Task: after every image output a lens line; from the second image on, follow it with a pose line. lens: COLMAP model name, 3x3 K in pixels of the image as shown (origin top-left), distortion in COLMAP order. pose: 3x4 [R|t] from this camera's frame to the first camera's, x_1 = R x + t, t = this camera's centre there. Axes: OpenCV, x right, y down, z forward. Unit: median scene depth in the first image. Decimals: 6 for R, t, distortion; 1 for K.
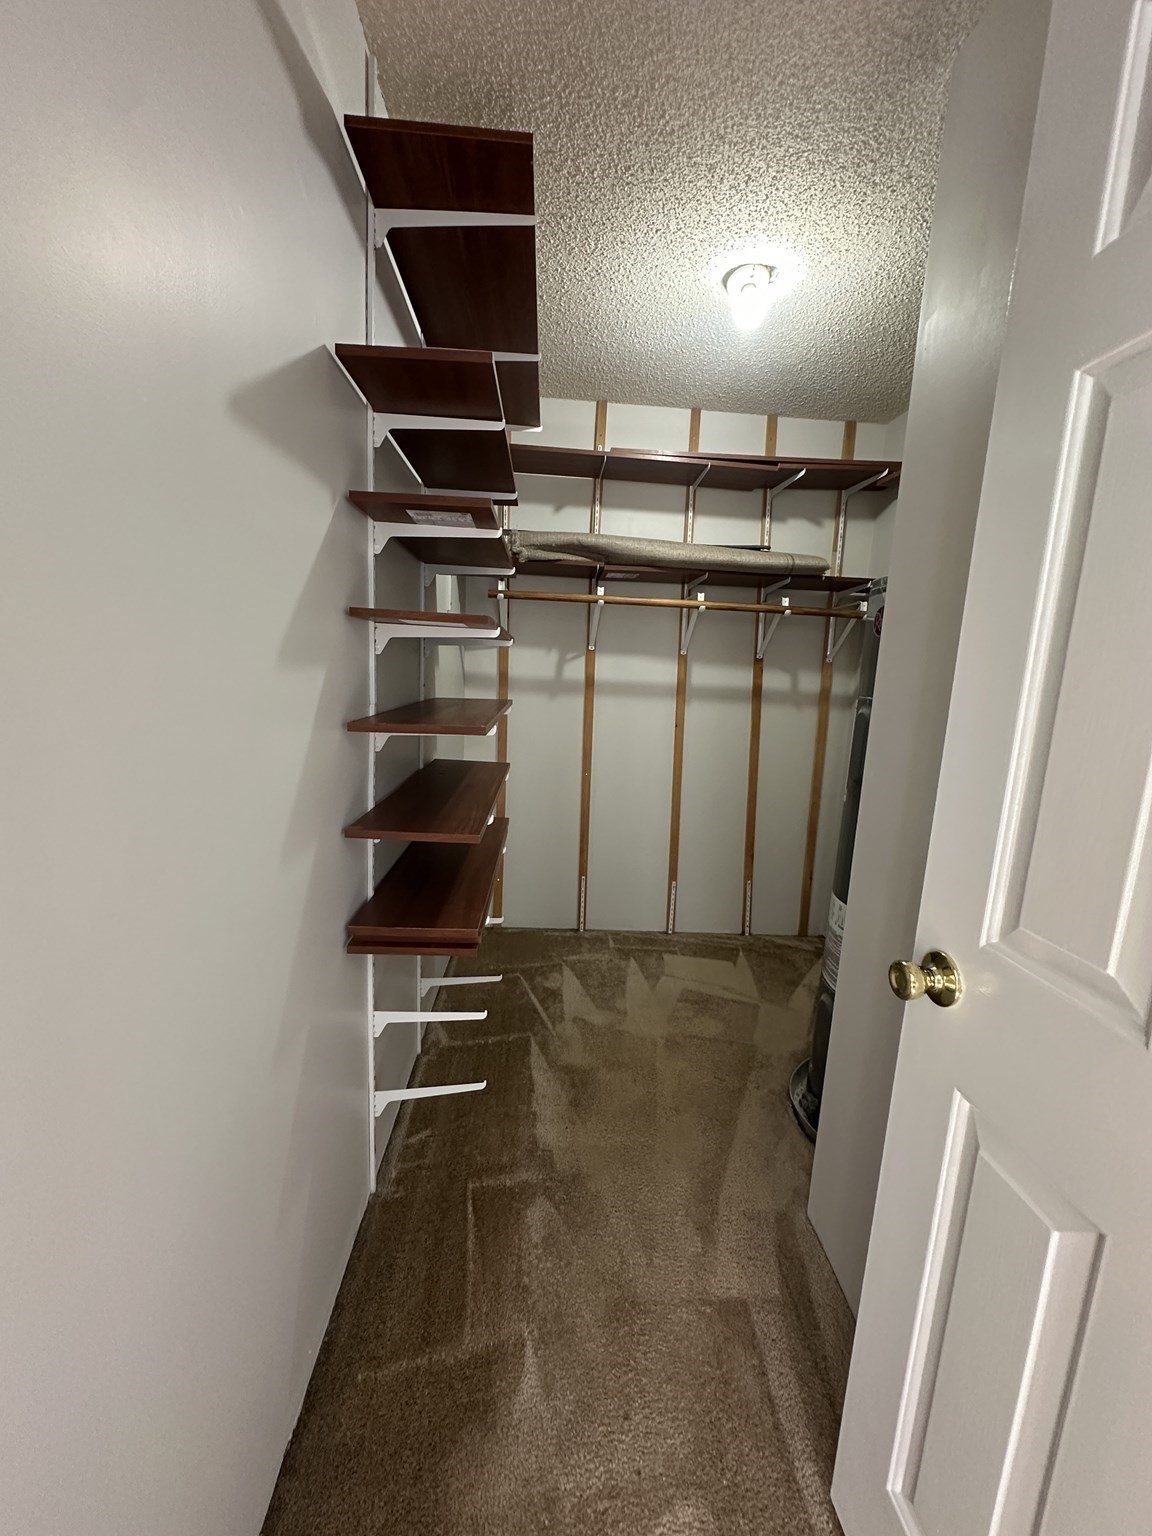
lens RADIAL K [[617.9, 0, 581.6], [0, 617.9, 770.2], [0, 0, 1]] dist [-0.005473, 0.000951]
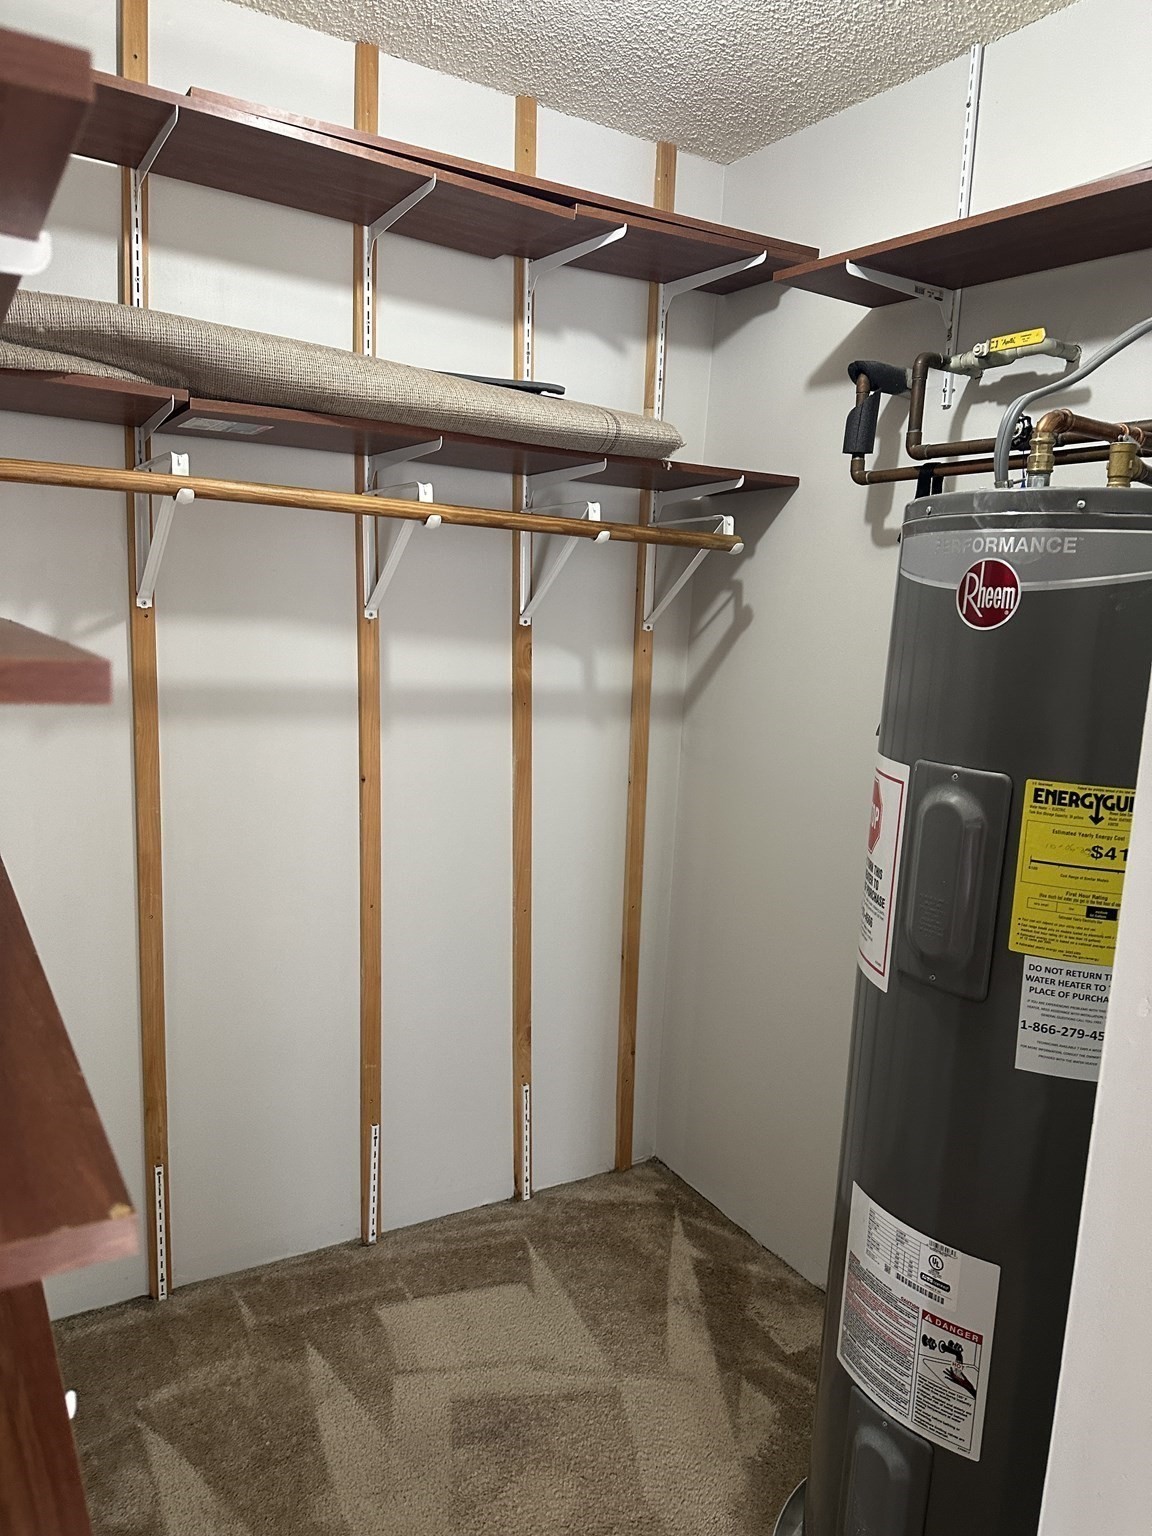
lens RADIAL K [[1086.5, 0, 572.8], [0, 1086.5, 779.4], [0, 0, 1]] dist [0.045650, -0.058429]
pose [[0.880707, -0.076298, 0.467475, -0.079410], [0.070583, 0.997062, 0.029759, -0.088333], [-0.468372, 0.006787, 0.883505, 0.258466]]
